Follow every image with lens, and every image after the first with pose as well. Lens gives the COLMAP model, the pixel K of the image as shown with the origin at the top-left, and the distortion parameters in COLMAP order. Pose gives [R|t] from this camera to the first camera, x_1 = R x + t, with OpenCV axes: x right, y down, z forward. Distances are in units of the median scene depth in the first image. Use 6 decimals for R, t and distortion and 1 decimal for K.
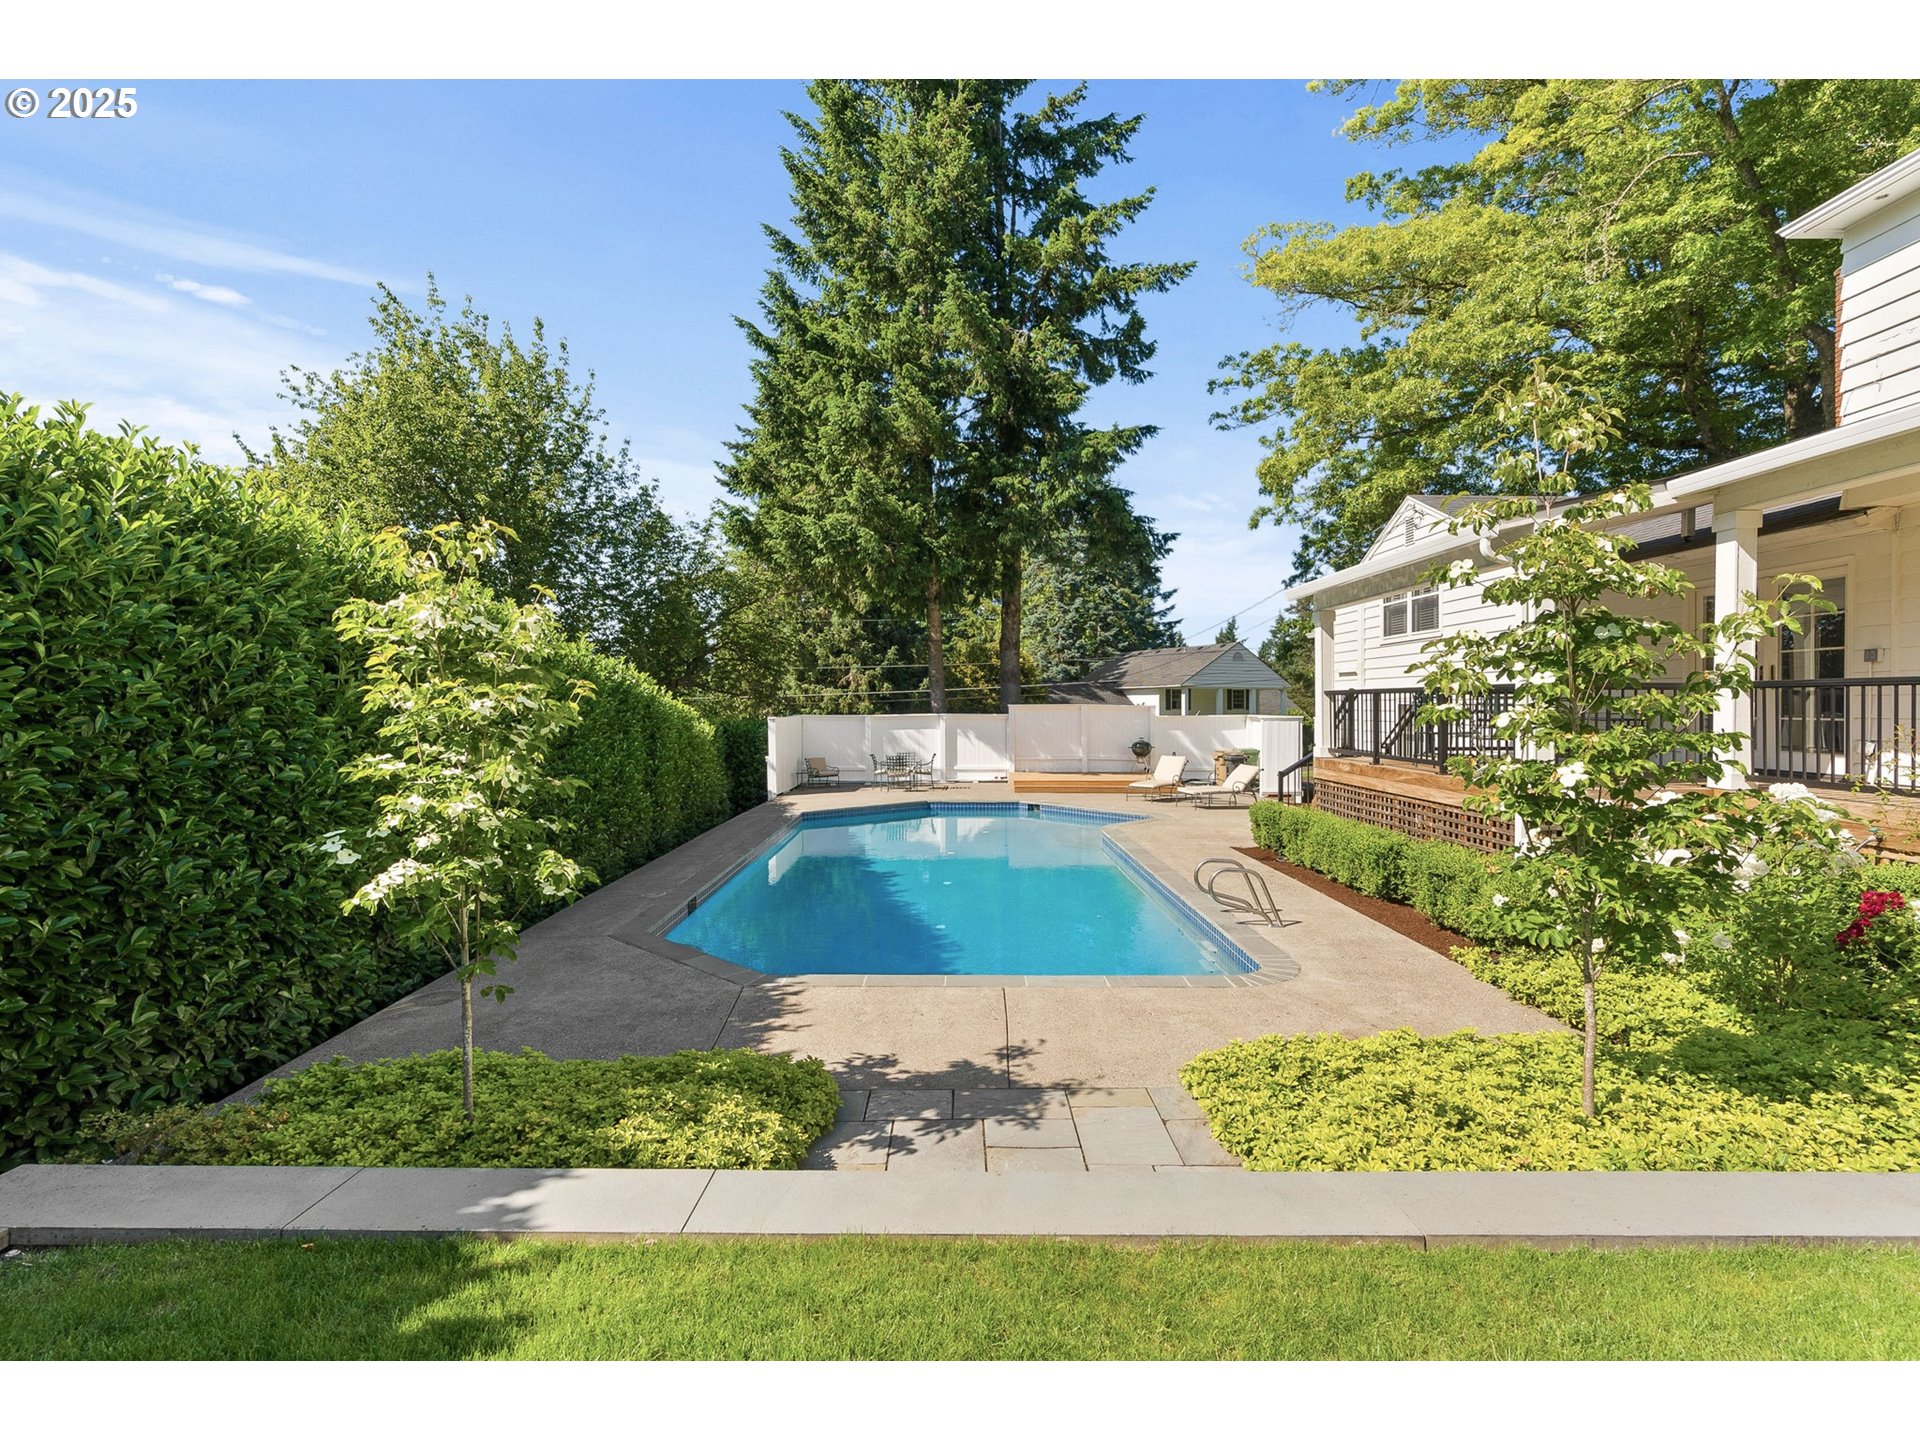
lens RADIAL K [[868.4, 0, 949.6], [0, 868.4, 717.0], [0, 0, 1]] dist [-0.005061, -0.000505]
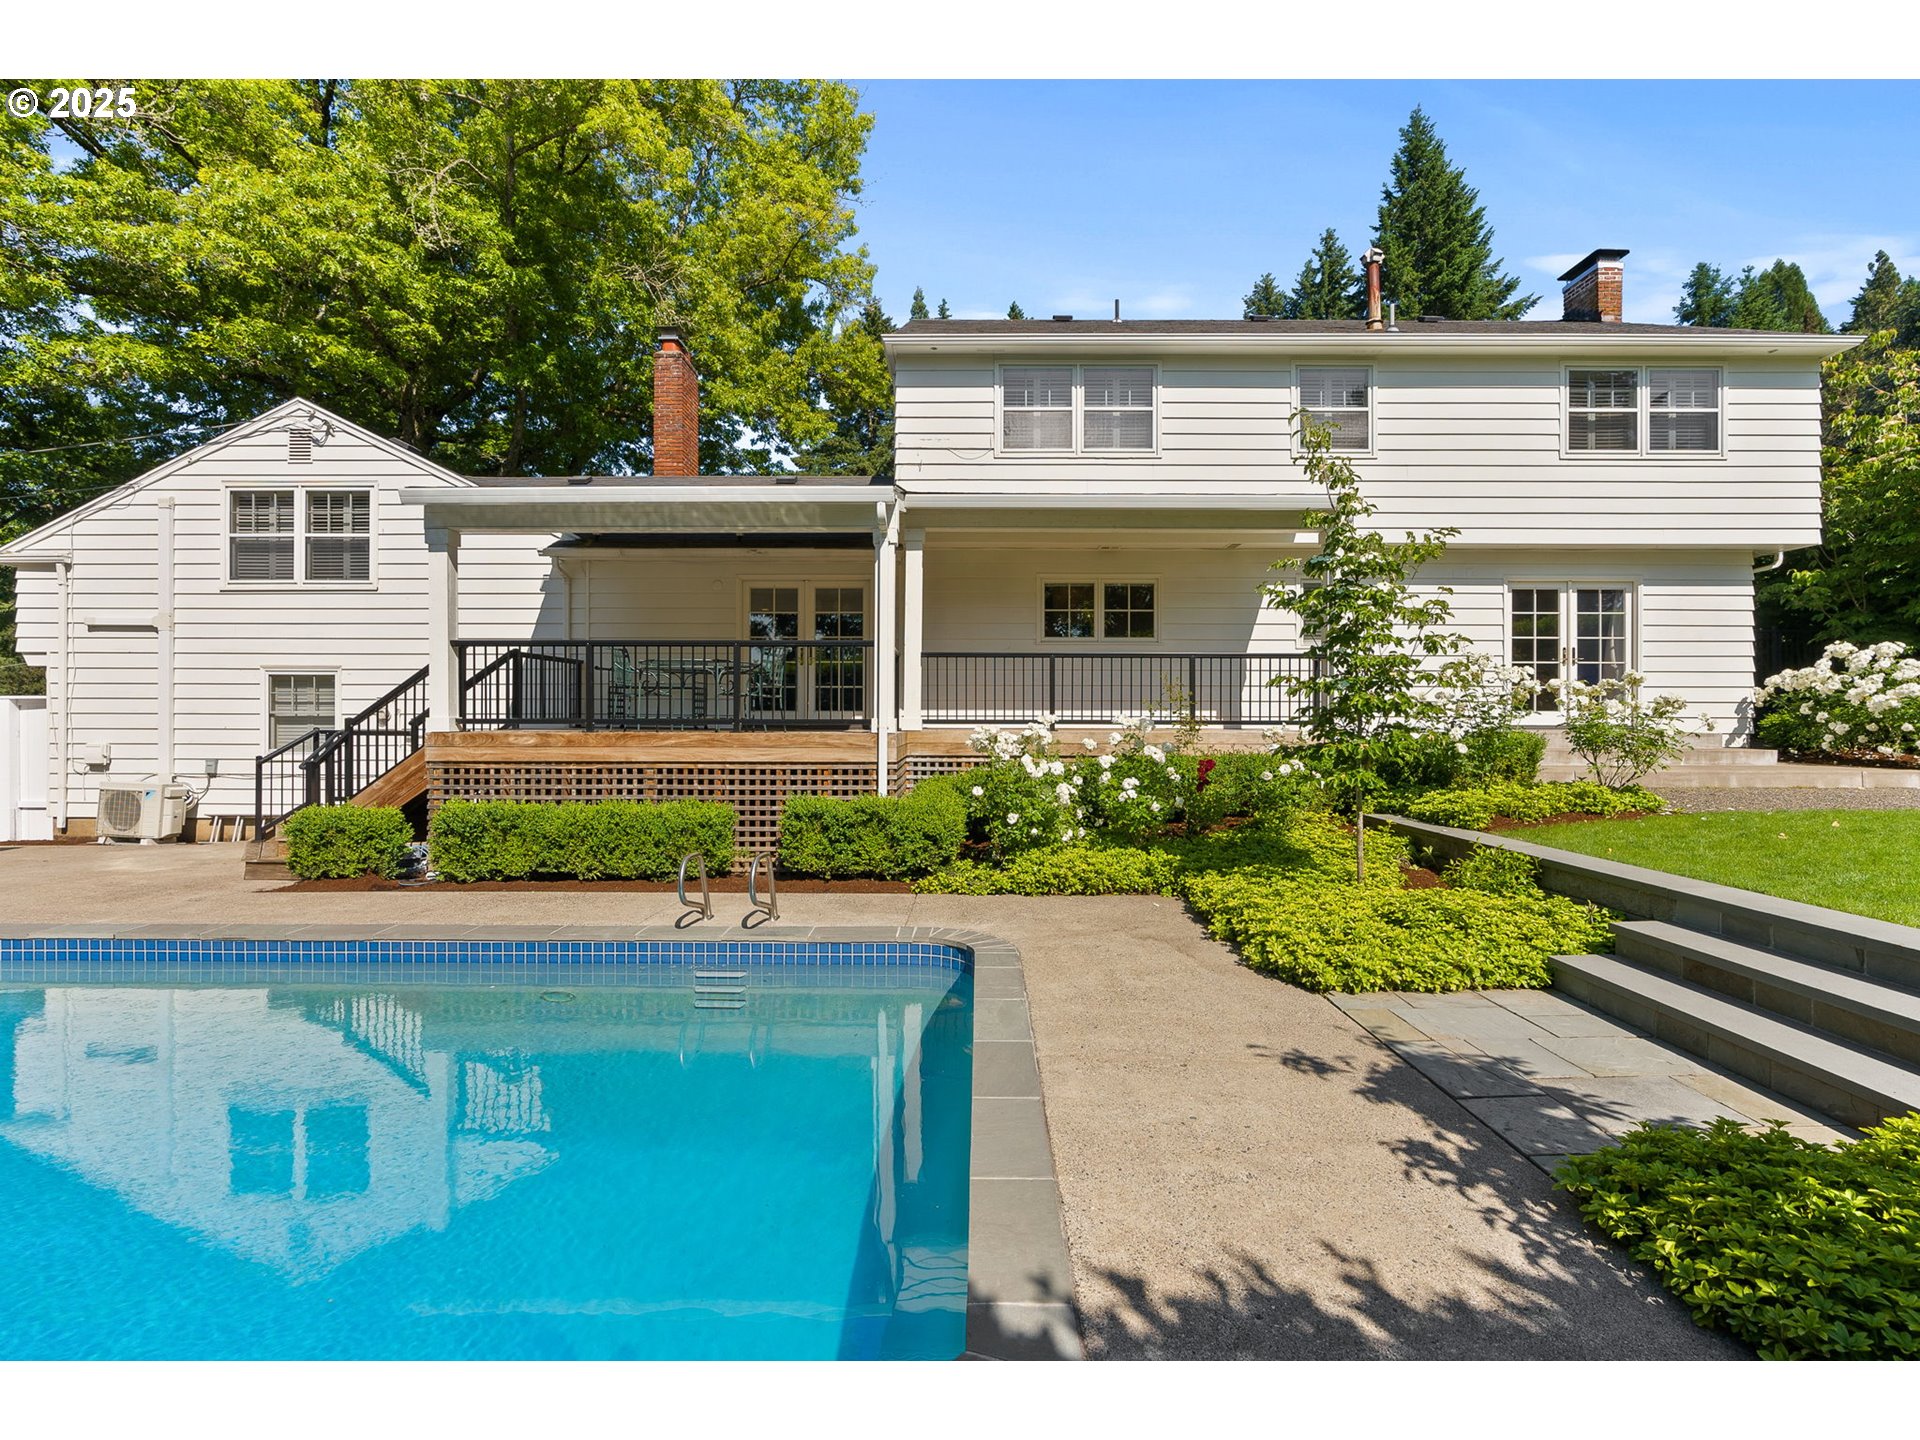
lens RADIAL K [[868.4, 0, 949.6], [0, 868.4, 717.0], [0, 0, 1]] dist [-0.005061, -0.000505]
pose [[-0.003378, 0.005979, 0.999976, -0.625547], [0.008062, 0.999950, -0.005951, 0.089487], [-0.999962, 0.008041, -0.003426, 1.228691]]
